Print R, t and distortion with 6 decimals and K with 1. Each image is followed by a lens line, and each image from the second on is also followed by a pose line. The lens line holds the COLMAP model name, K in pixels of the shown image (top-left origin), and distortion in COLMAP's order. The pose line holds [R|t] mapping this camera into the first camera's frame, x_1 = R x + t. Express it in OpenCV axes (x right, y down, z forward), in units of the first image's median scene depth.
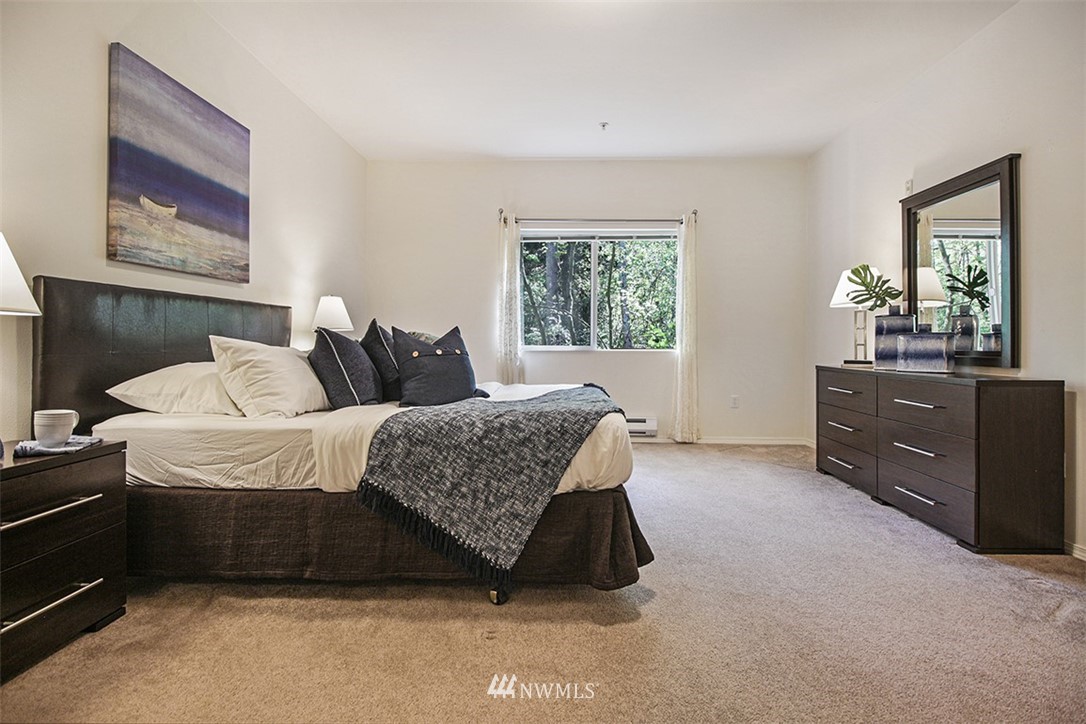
lens RADIAL K [[519.4, 0, 567.4], [0, 519.4, 345.5], [0, 0, 1]] dist [-0.004966, -0.008901]
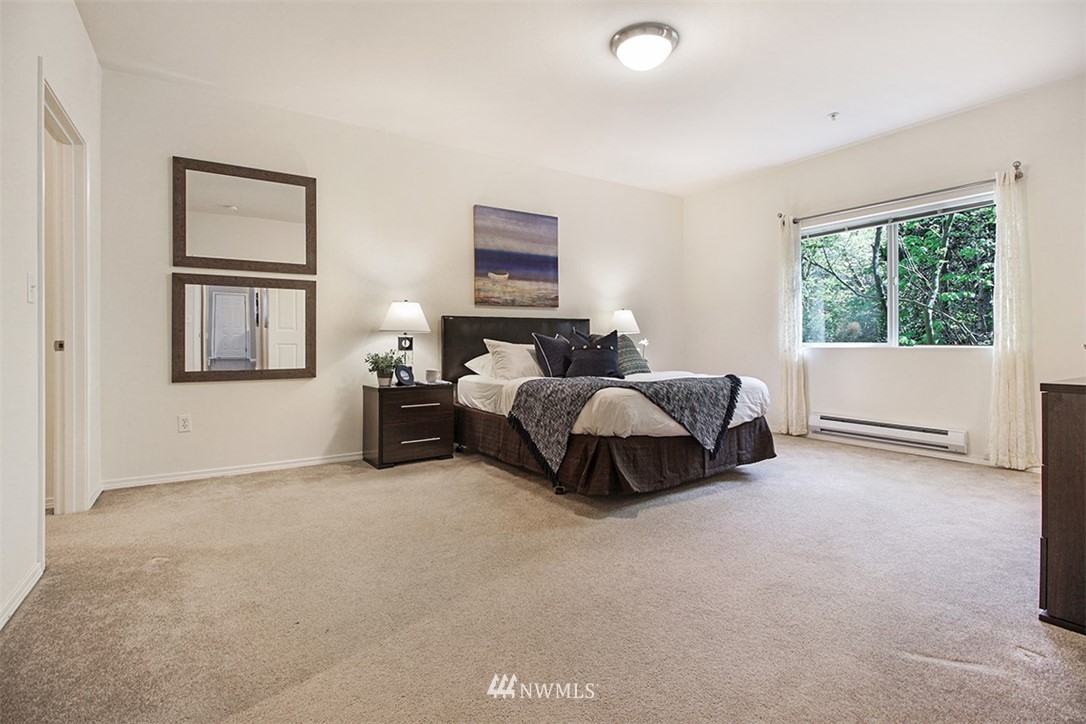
lens RADIAL K [[519.4, 0, 528.1], [0, 519.4, 335.8], [0, 0, 1]] dist [-0.004966, -0.008901]
pose [[0.544632, -0.019792, -0.838442, 1.071189], [0.004497, 0.999776, -0.020679, 0.010767], [0.838663, 0.007492, 0.544599, -0.012165]]
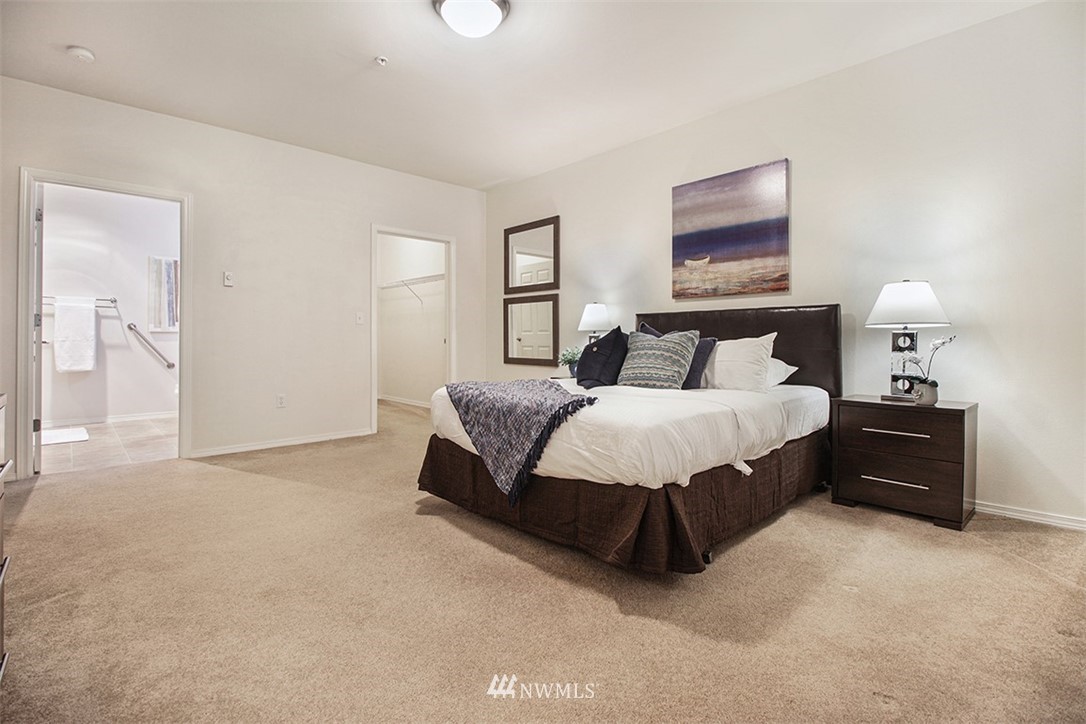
lens RADIAL K [[519.4, 0, 545.3], [0, 519.4, 331.6], [0, 0, 1]] dist [-0.004966, -0.008901]
pose [[-0.744557, -0.017344, -0.667334, 0.778434], [-0.009405, 0.999836, -0.015492, -0.009189], [0.667493, -0.005259, -0.744598, 2.125766]]
